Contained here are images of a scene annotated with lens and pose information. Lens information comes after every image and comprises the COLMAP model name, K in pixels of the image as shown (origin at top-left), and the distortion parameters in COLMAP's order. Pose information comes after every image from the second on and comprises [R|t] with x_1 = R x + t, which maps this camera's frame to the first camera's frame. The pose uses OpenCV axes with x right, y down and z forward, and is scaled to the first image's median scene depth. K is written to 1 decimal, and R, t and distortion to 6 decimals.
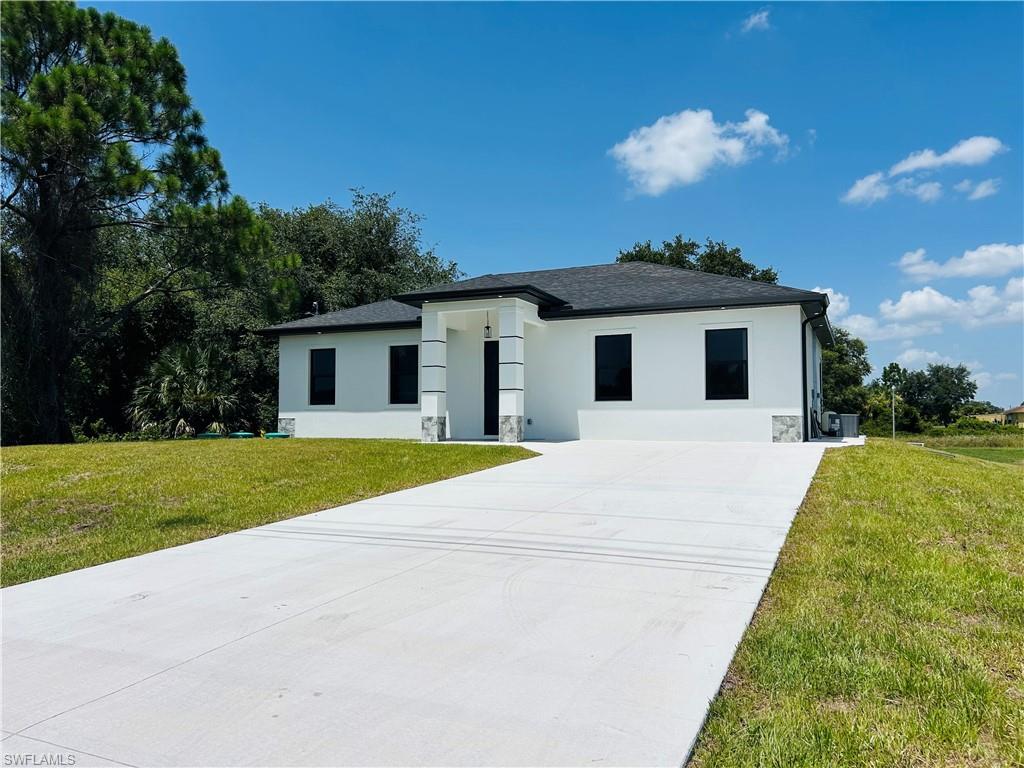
lens RADIAL K [[773.8, 0, 517.3], [0, 773.8, 386.0], [0, 0, 1]] dist [0.053476, -0.044134]
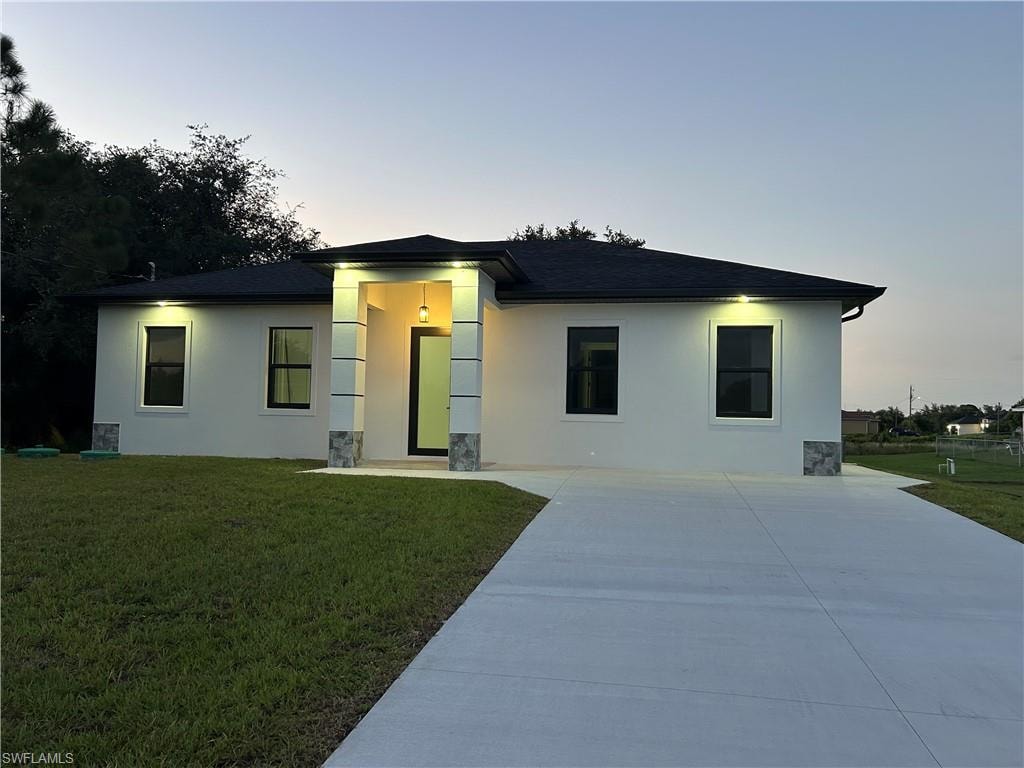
lens RADIAL K [[773.7, 0, 507.0], [0, 773.7, 381.6], [0, 0, 1]] dist [0.037978, -0.039681]
pose [[0.973991, 0.033582, 0.224086, -0.120673], [-0.033953, 0.999421, -0.002199, -0.008039], [-0.224030, -0.005467, 0.974567, 0.274817]]
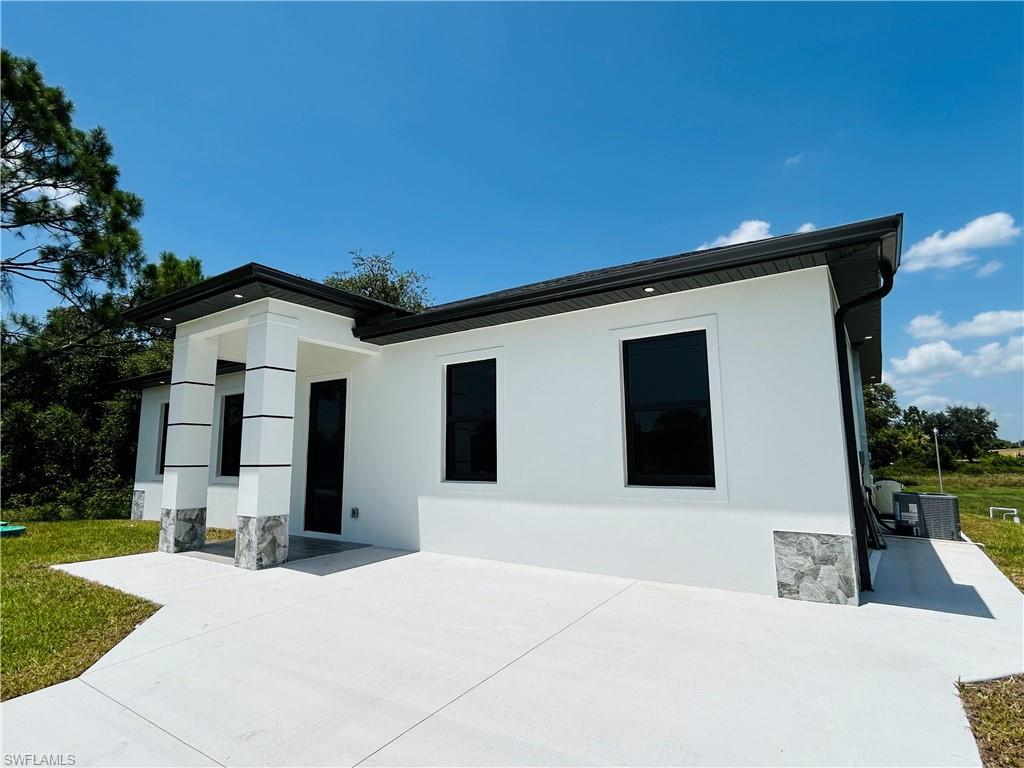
lens RADIAL K [[534.5, 0, 511.7], [0, 534.5, 380.5], [0, 0, 1]] dist [-0.004025, 0.002334]
pose [[0.982319, -0.034230, -0.184060, 0.216924], [0.016988, 0.995385, -0.094448, -0.015245], [0.186444, 0.089651, 0.978367, 0.607625]]
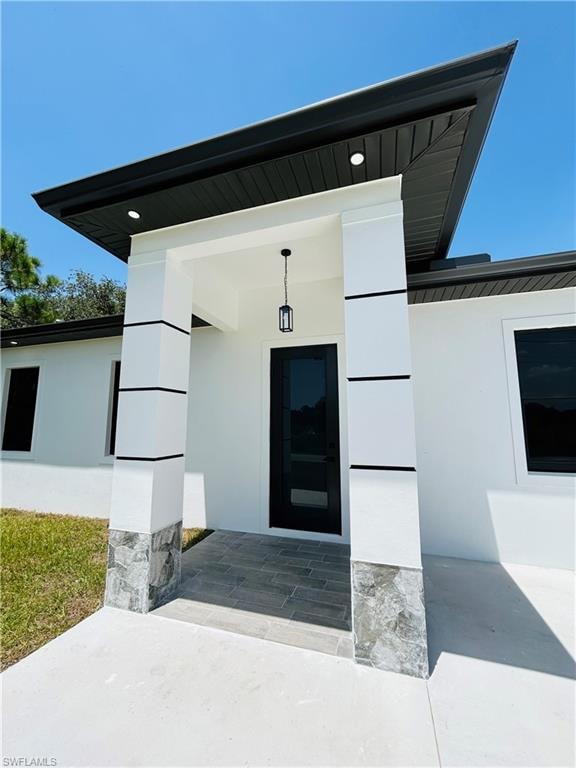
lens RADIAL K [[311.8, 0, 287.8], [0, 311.8, 381.5], [0, 0, 1]] dist [0.004208, -0.000785]
pose [[0.994429, 0.016019, 0.104186, -0.055178], [-0.007388, 0.996547, -0.082701, -0.016726], [-0.105151, 0.081471, 0.991113, 0.807657]]
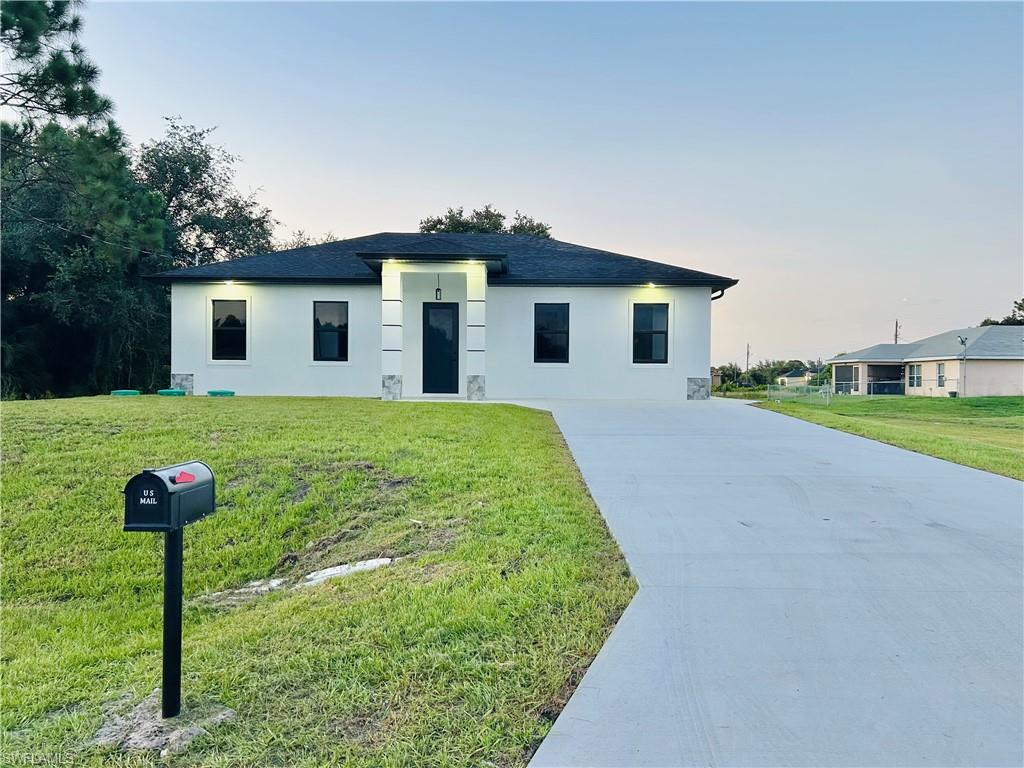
lens RADIAL K [[773.8, 0, 507.5], [0, 773.8, 381.1], [0, 0, 1]] dist [0.053476, -0.044134]
pose [[0.918681, 0.008827, 0.394901, -0.357461], [-0.028031, 0.998687, 0.042887, -0.000404], [-0.394004, -0.050469, 0.917722, 0.004668]]
